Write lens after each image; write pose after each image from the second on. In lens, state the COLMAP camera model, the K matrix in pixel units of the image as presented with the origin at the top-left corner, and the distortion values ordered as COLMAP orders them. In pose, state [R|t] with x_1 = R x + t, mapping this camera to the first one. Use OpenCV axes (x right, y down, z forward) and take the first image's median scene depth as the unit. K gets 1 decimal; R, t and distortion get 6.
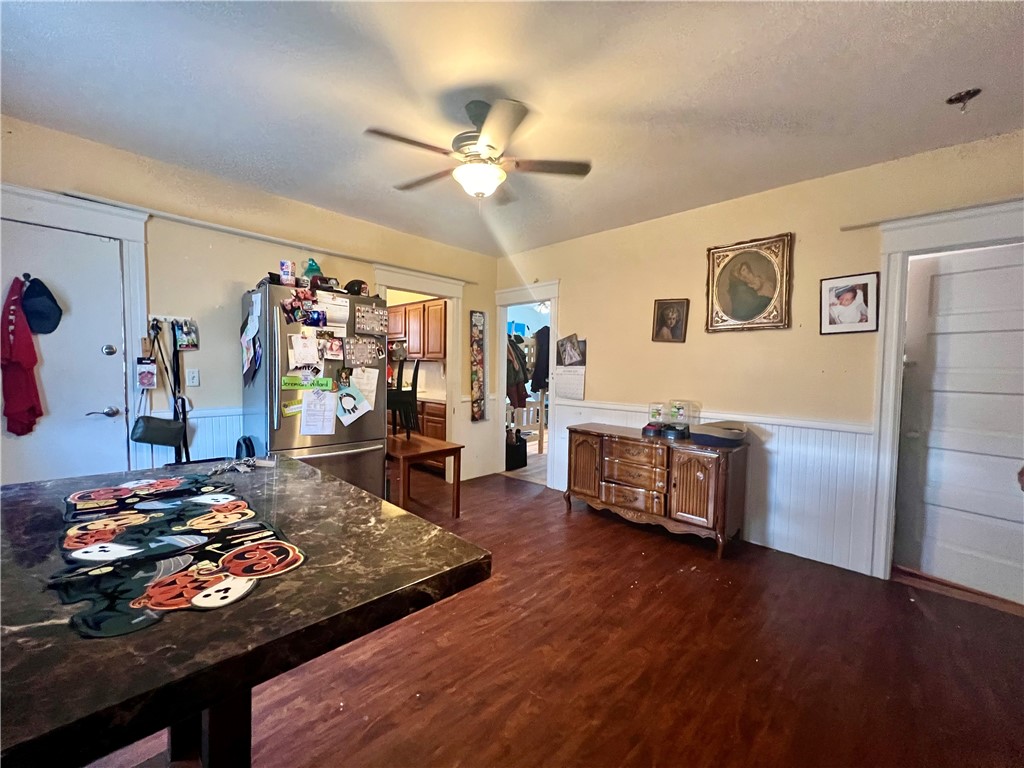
lens RADIAL K [[407.4, 0, 506.7], [0, 407.4, 383.7], [0, 0, 1]] dist [-0.002497, -0.000237]
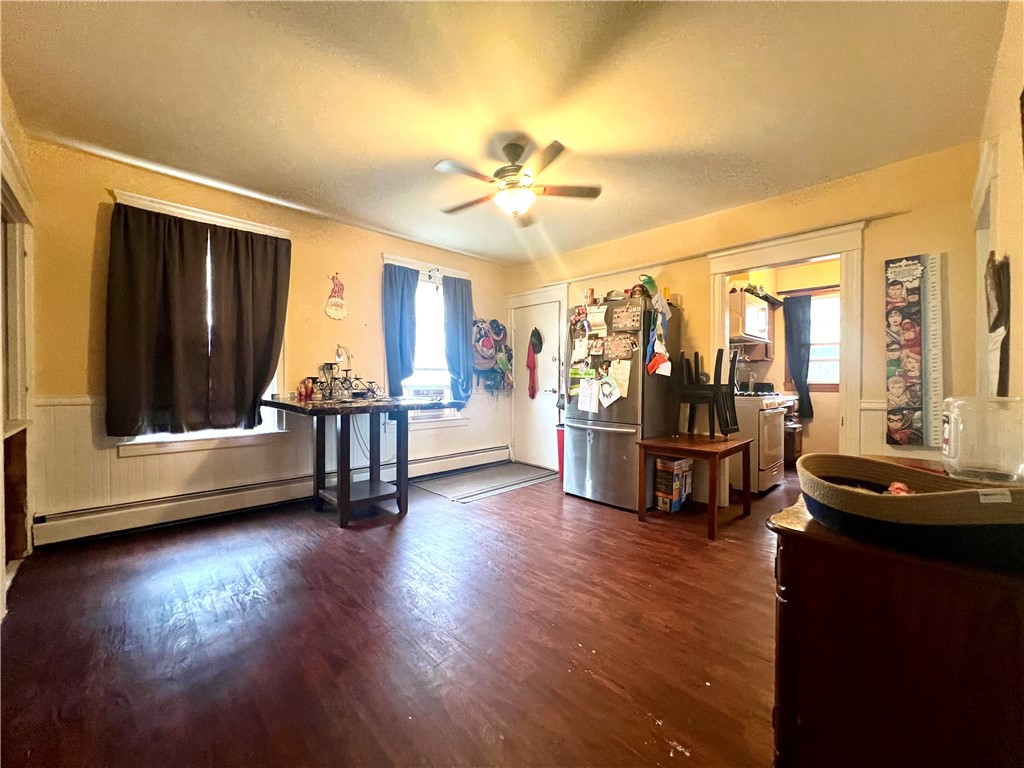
lens RADIAL K [[407.4, 0, 515.2], [0, 407.4, 382.7], [0, 0, 1]] dist [-0.002497, -0.000237]
pose [[-0.022720, -0.012688, -0.999661, 0.854815], [-0.043805, 0.998972, -0.011684, 0.054624], [0.998782, 0.043525, -0.023252, 0.751289]]
